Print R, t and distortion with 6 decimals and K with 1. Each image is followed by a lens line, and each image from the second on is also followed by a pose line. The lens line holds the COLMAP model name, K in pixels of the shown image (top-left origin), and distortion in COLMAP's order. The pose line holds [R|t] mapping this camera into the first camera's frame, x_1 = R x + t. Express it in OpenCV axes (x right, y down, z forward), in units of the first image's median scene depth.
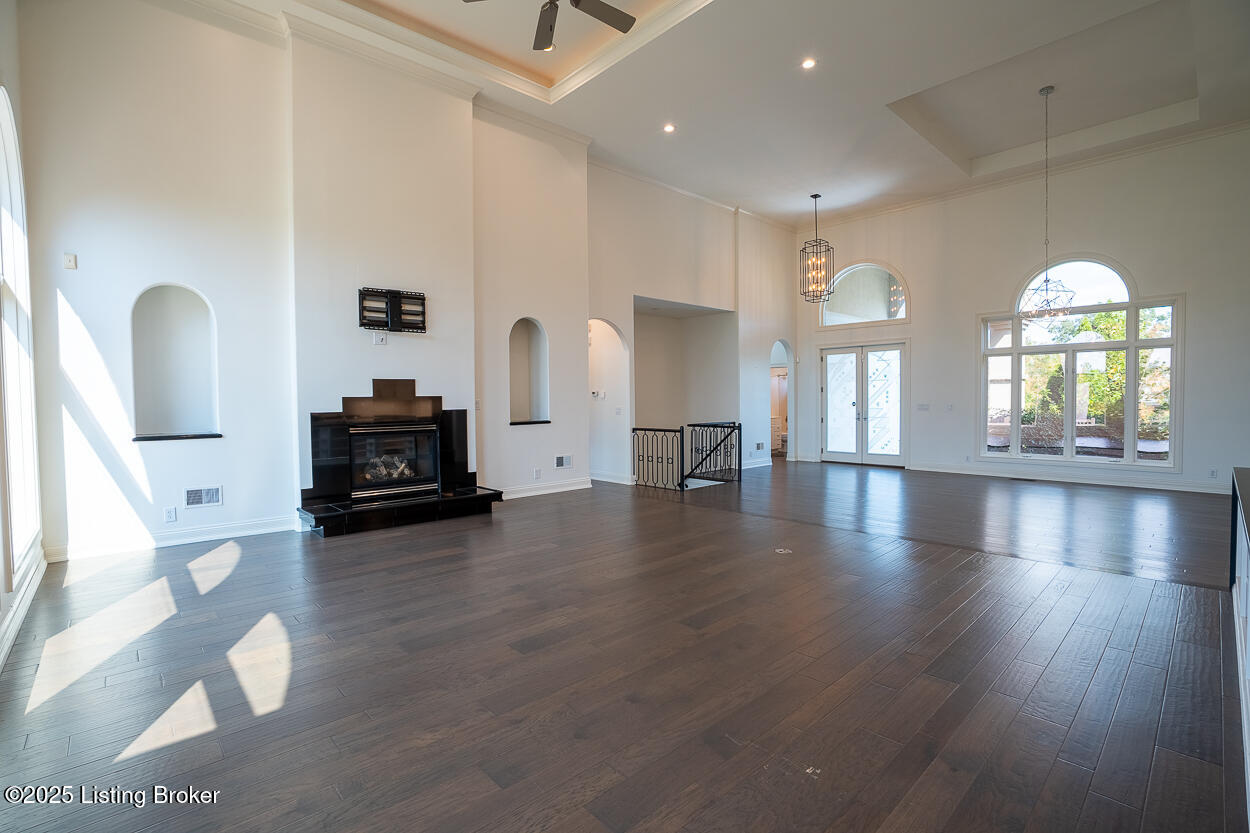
lens RADIAL K [[572.7, 0, 636.5], [0, 572.7, 416.0], [0, 0, 1]] dist [-0.011150, 0.003973]
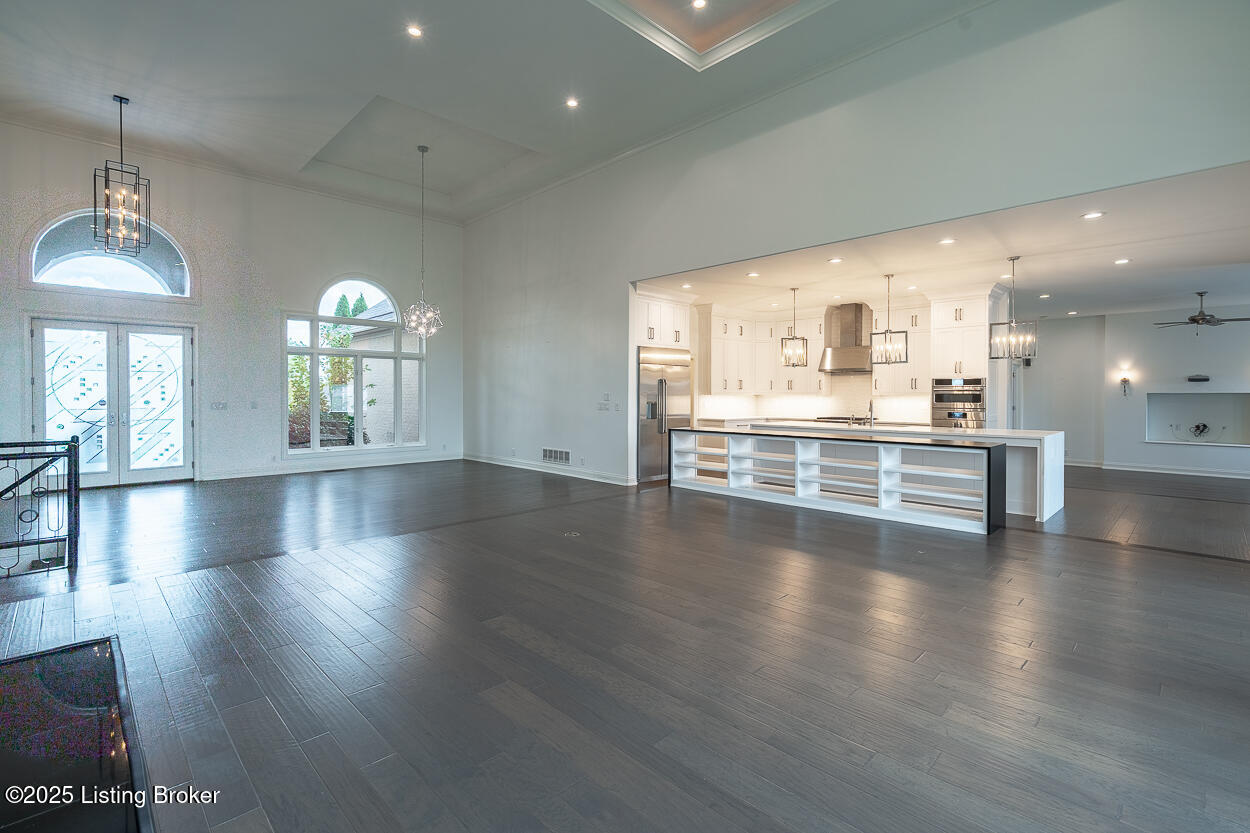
lens RADIAL K [[572.7, 0, 624.6], [0, 572.7, 399.3], [0, 0, 1]] dist [-0.011150, 0.003973]
pose [[0.017614, 0.001522, 0.999844, -0.382416], [0.026610, 0.999644, -0.001991, -0.007576], [-0.999491, 0.026641, 0.017568, 0.411114]]
